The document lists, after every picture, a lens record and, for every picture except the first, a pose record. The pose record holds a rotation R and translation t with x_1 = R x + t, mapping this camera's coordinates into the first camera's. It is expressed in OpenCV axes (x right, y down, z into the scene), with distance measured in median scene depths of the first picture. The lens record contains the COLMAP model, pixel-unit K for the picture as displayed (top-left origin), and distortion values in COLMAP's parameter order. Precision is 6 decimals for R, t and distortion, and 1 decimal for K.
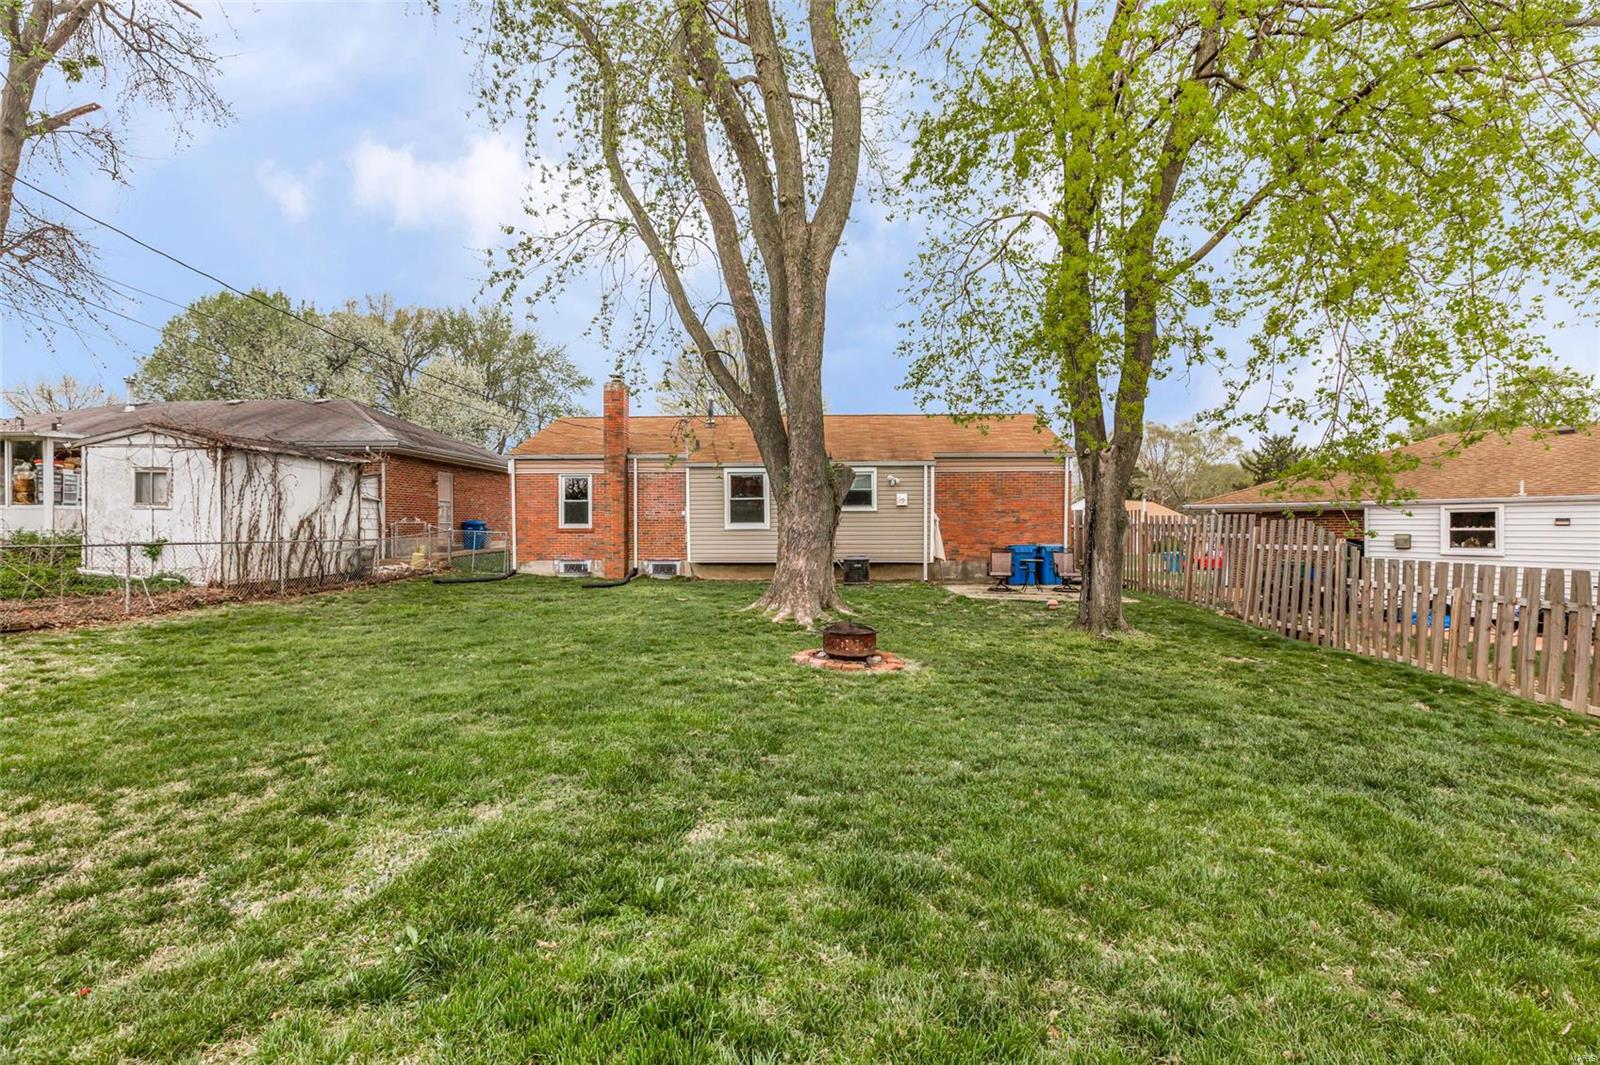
lens RADIAL K [[713.6, 0, 790.4], [0, 713.6, 541.6], [0, 0, 1]] dist [0.002331, 0.000600]
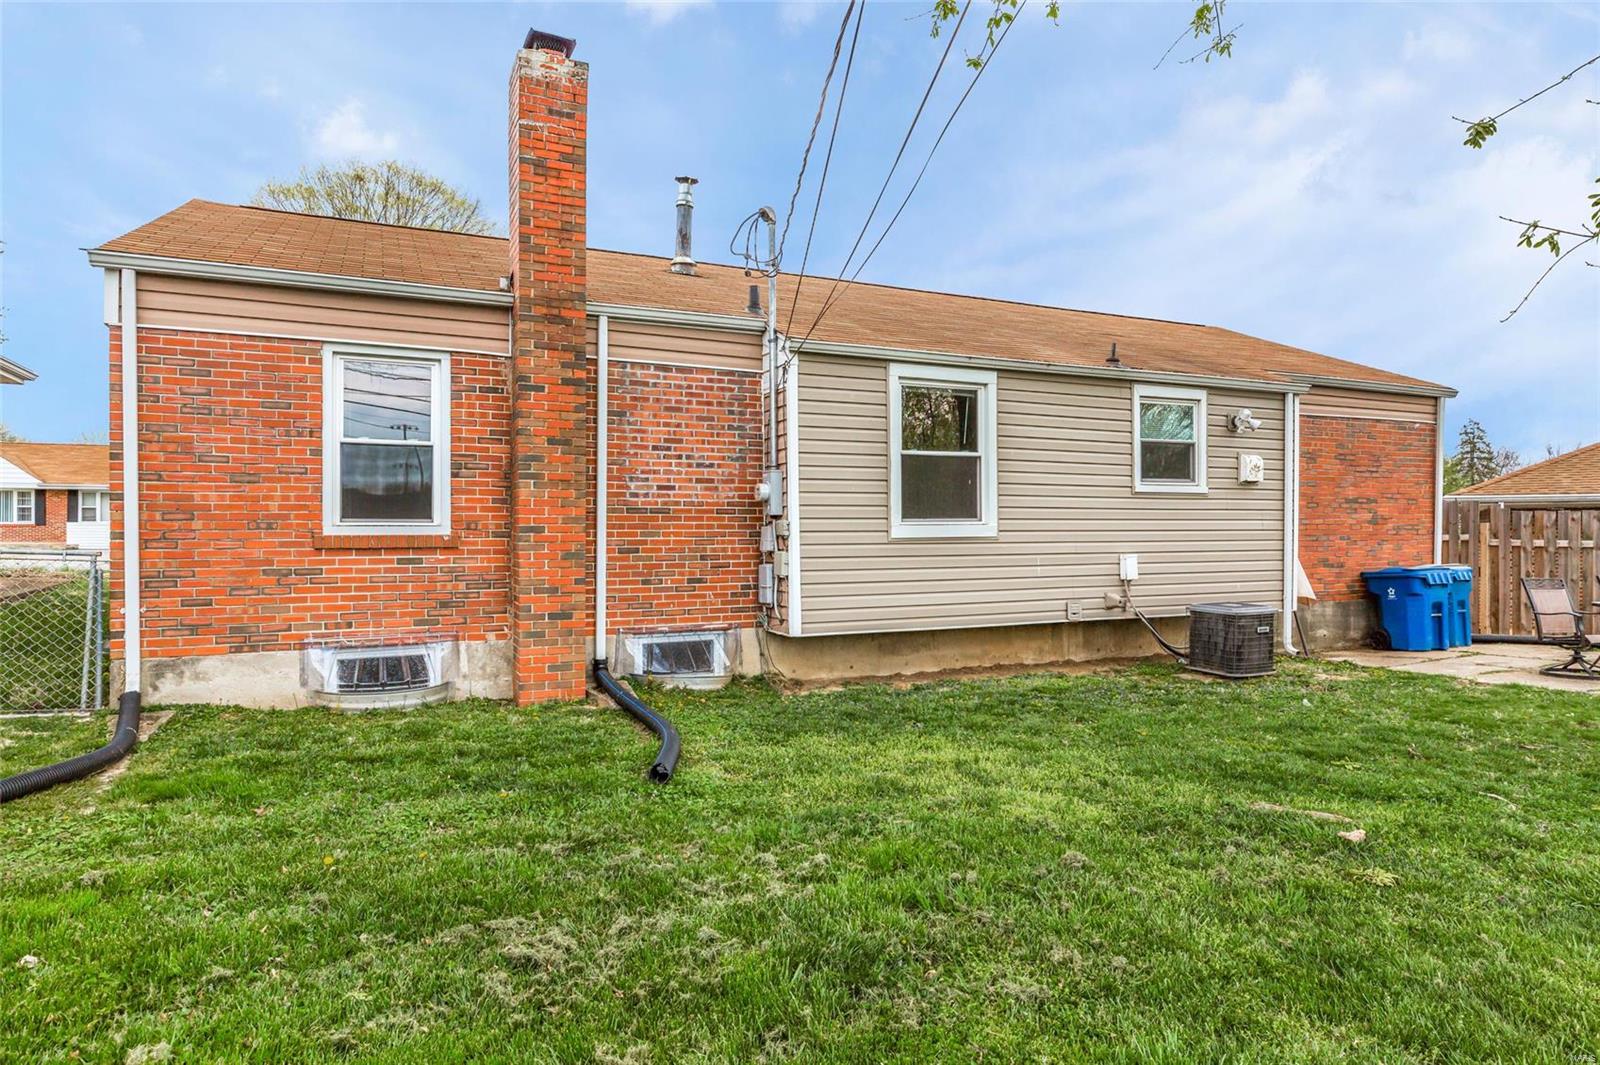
lens RADIAL K [[941.7, 0, 791.5], [0, 941.7, 530.4], [0, 0, 1]] dist [0.002289, 0.001571]
pose [[0.886526, 0.001055, 0.462679, -0.423624], [0.009392, 0.999750, -0.020275, -0.014386], [-0.462584, 0.022320, 0.886294, 0.741619]]
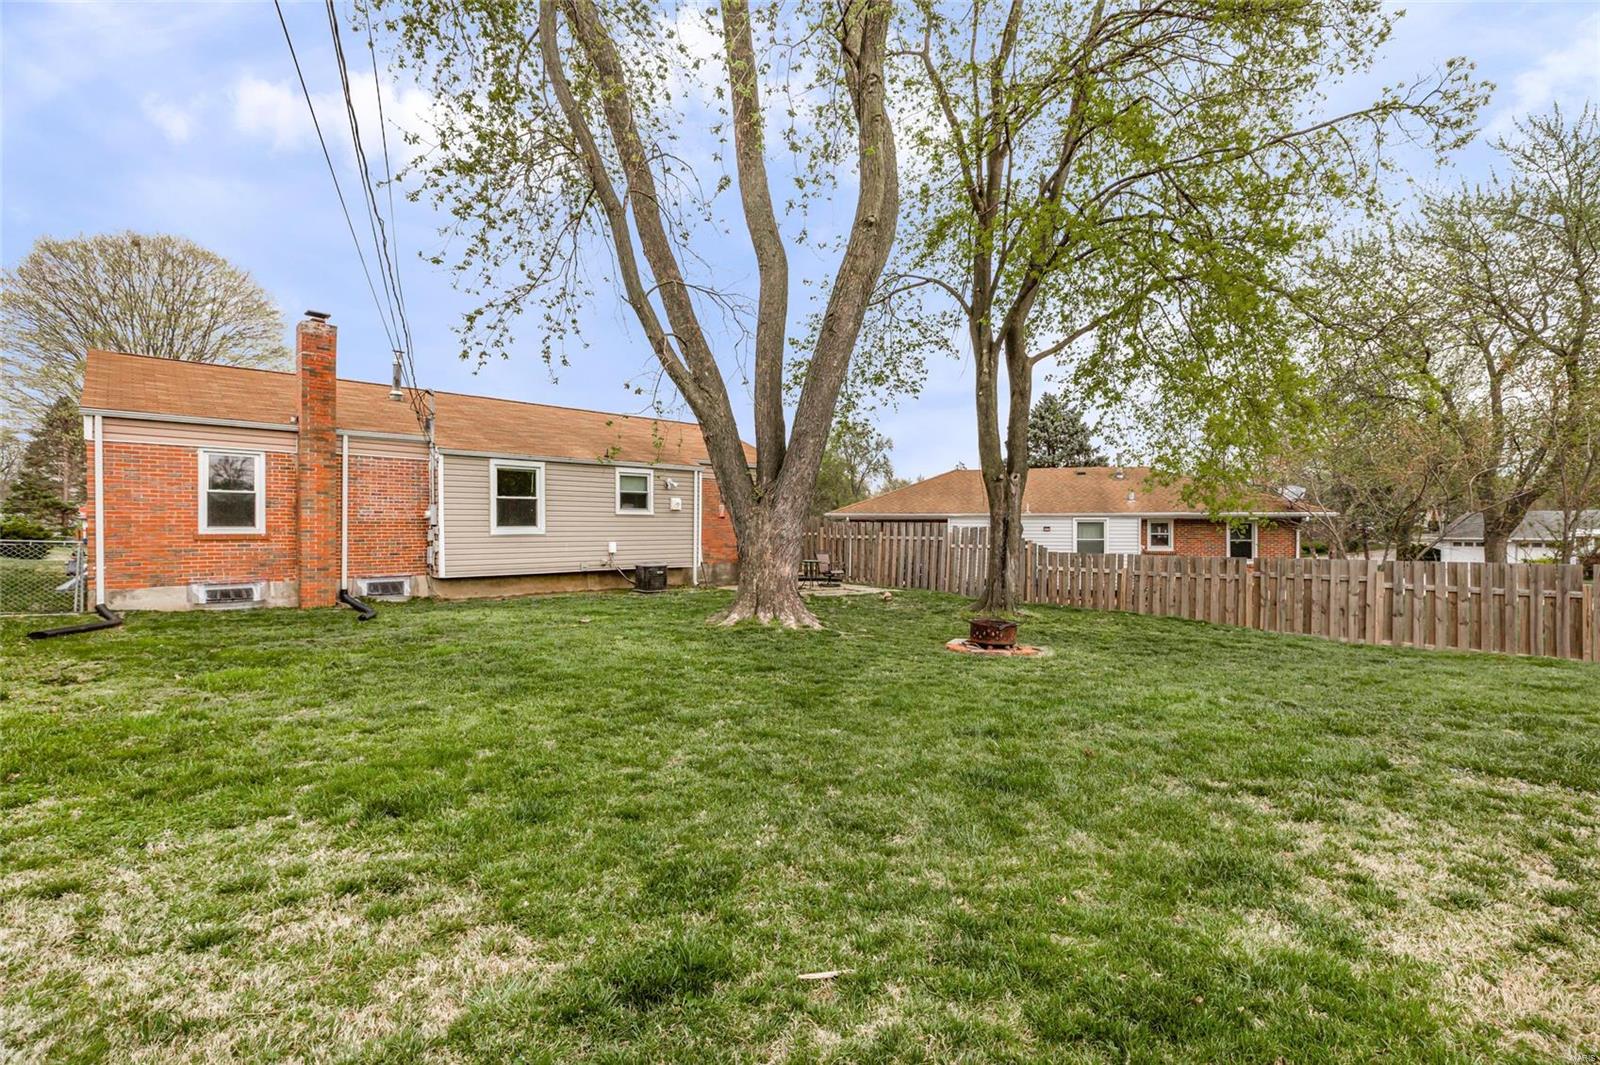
lens RADIAL K [[720.8, 0, 800.0], [0, 720.8, 532.5], [0, 0, 1]] dist [0.000192, -0.000467]
pose [[0.682316, -0.002075, 0.731055, -0.543339], [0.013200, 0.999868, -0.009482, -0.008868], [-0.730938, 0.016120, 0.682253, 0.230732]]
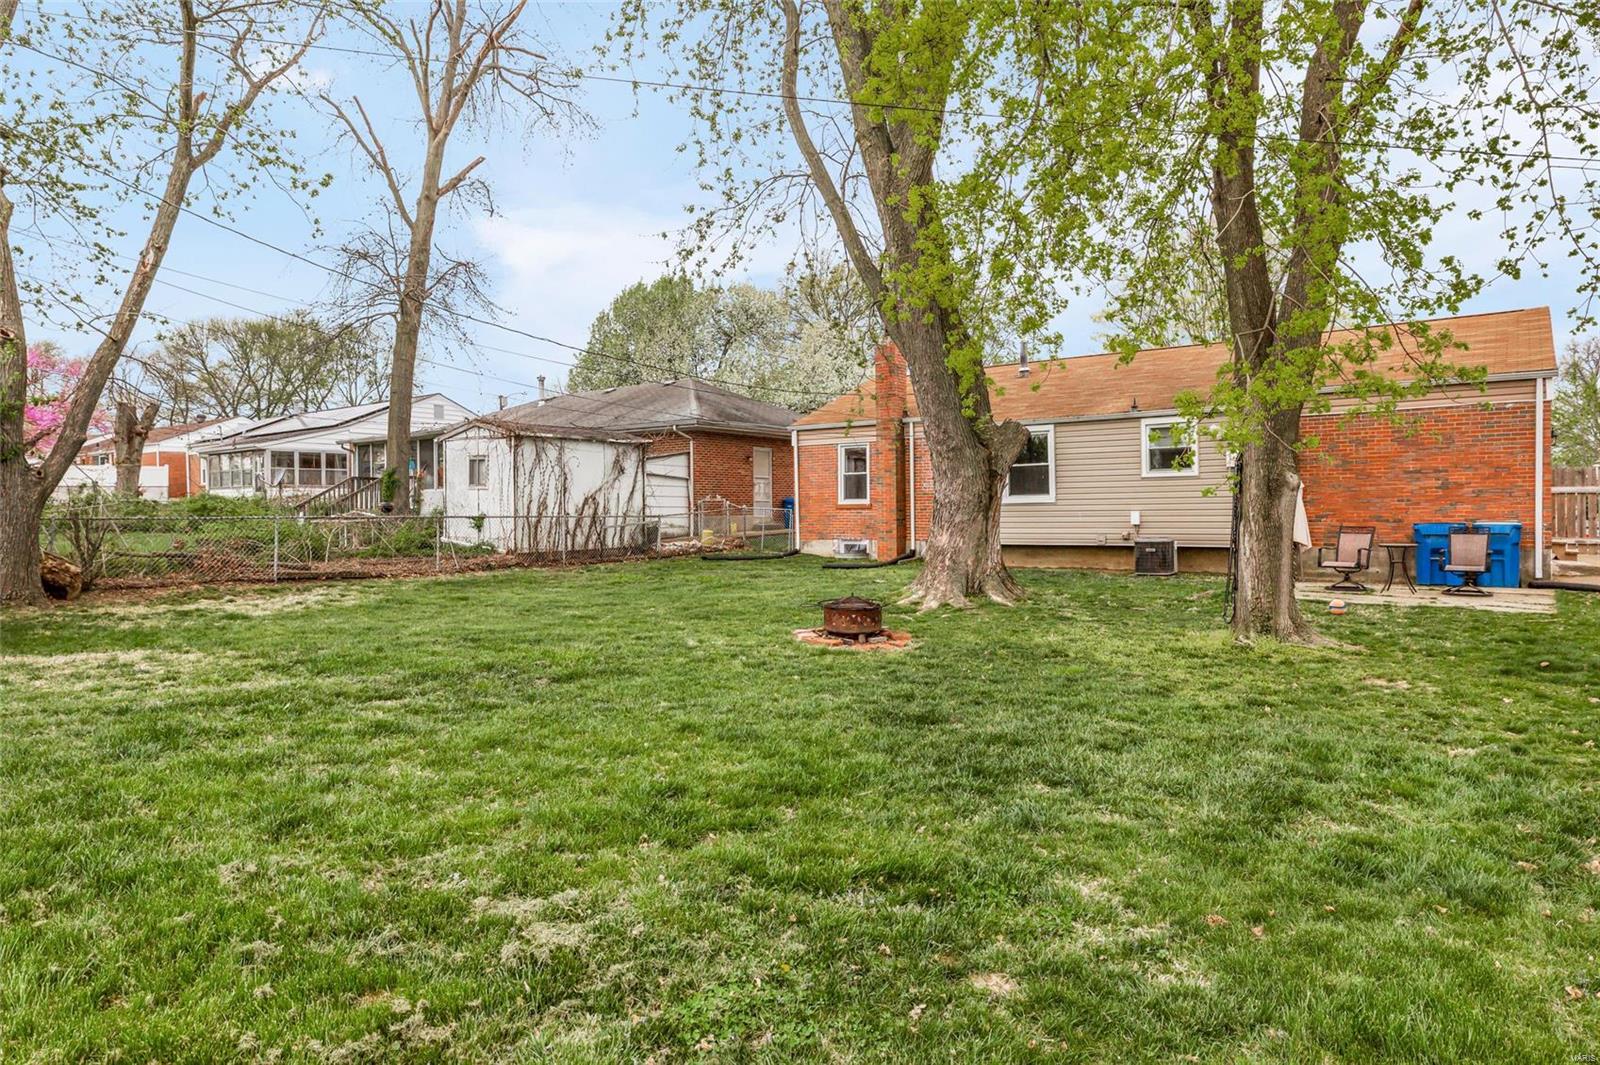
lens RADIAL K [[941.7, 0, 791.5], [0, 941.7, 530.4], [0, 0, 1]] dist [0.002289, 0.001571]
pose [[0.824774, 0.006528, -0.565425, 0.382834], [-0.005063, 0.999979, 0.004160, 0.012585], [0.565440, -0.000568, 0.824789, -0.021137]]
